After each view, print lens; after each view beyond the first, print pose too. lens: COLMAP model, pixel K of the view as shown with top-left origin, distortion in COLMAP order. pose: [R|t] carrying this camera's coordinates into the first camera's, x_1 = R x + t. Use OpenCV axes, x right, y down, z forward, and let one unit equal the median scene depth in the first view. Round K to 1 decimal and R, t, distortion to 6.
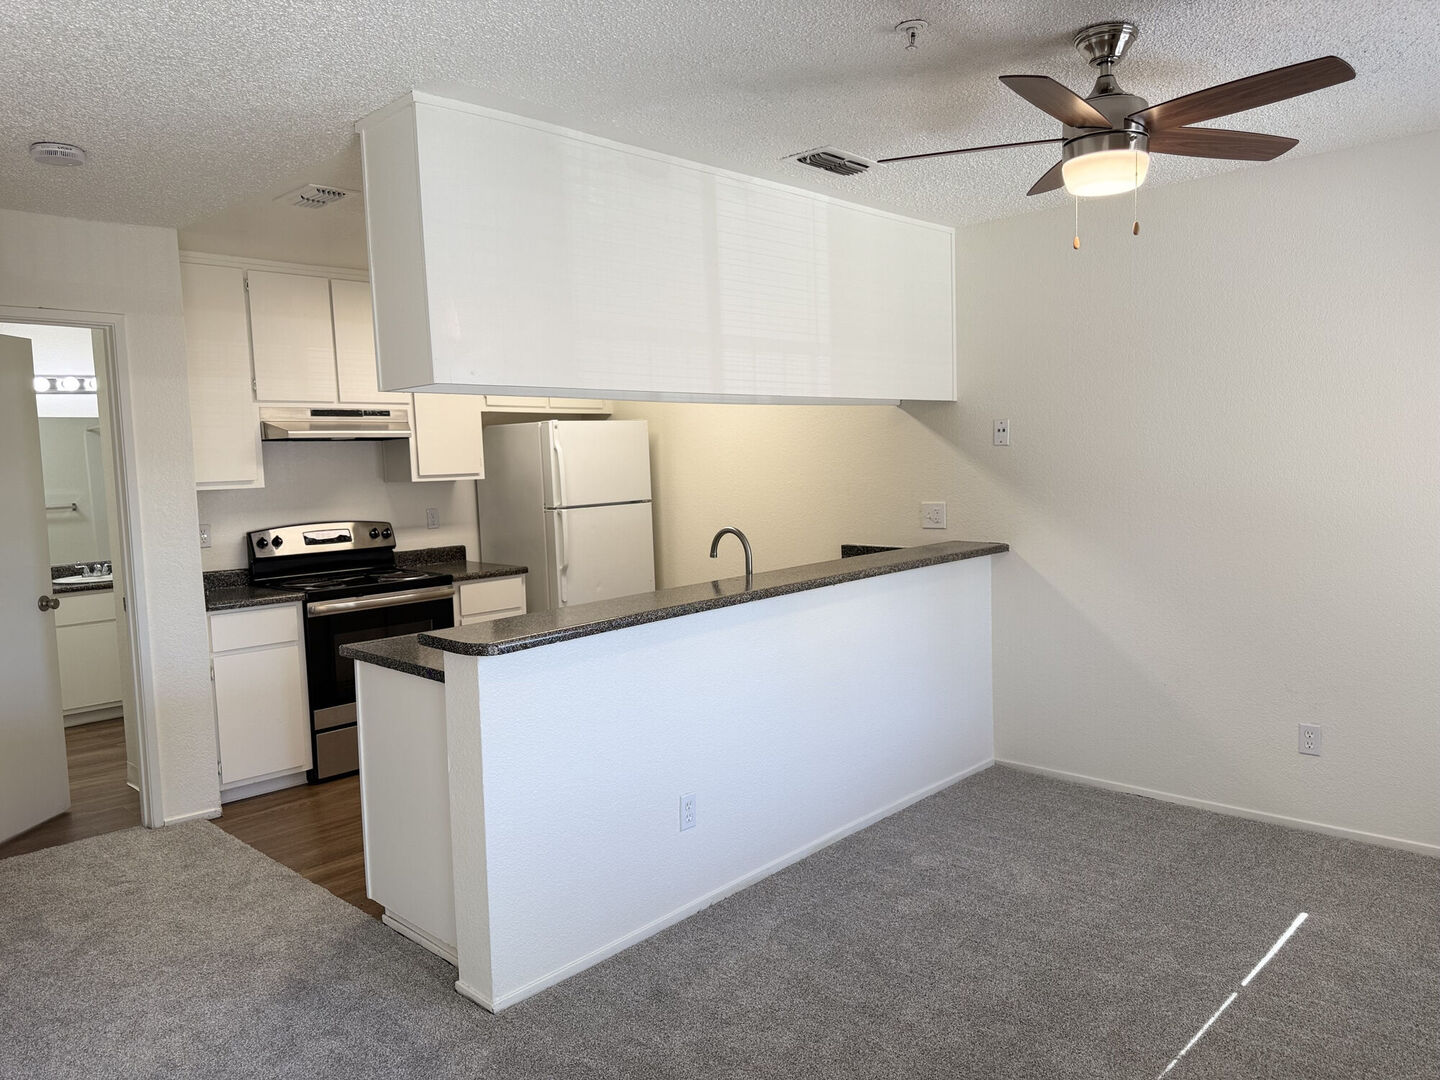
lens RADIAL K [[1009.0, 0, 724.0], [0, 1009.0, 547.2], [0, 0, 1]] dist [0.165746, -0.365971]
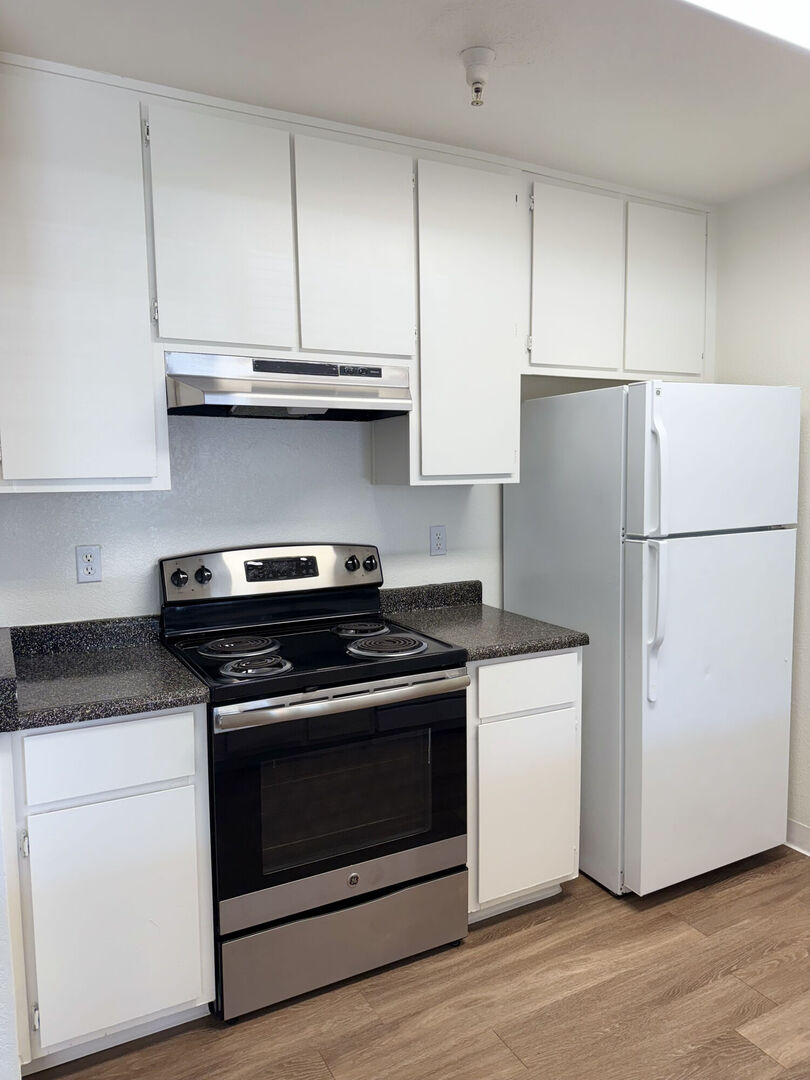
lens RADIAL K [[756.7, 0, 405.0], [0, 756.7, 540.0], [0, 0, 1]] dist [0.165746, -0.365971]
pose [[0.950648, 0.049487, -0.306299, -0.169665], [-0.046002, 0.998768, 0.018593, -0.040338], [0.306842, -0.003585, 0.951754, 0.574181]]
